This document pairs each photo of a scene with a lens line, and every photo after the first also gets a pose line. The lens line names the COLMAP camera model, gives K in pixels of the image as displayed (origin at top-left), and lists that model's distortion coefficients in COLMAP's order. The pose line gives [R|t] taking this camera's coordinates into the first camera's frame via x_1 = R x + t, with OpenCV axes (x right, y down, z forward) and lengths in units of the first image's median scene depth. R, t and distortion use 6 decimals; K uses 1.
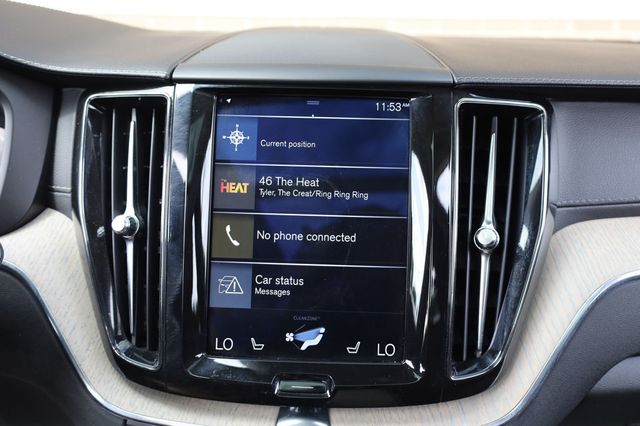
lens RADIAL K [[621.9, 0, 320.0], [0, 621.9, 213.0], [0, 0, 1]] dist [-0.007911, 0.004305]
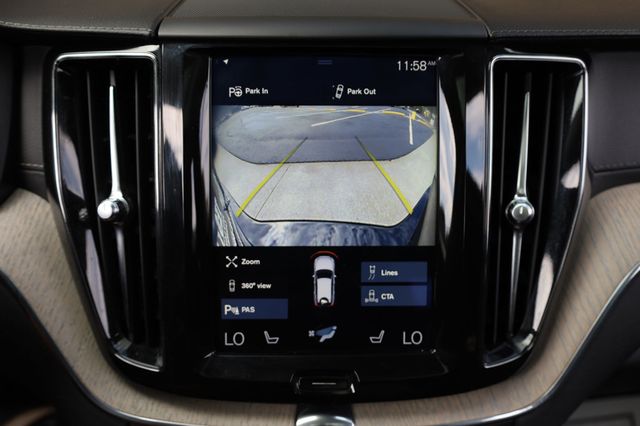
lens RADIAL K [[621.9, 0, 320.0], [0, 621.9, 213.0], [0, 0, 1]] dist [-0.007911, 0.004305]
pose [[0.997912, -0.032619, 0.055751, -0.072901], [0.024771, 0.990390, 0.136070, -0.088093], [-0.059654, -0.134404, 0.989129, 0.122016]]
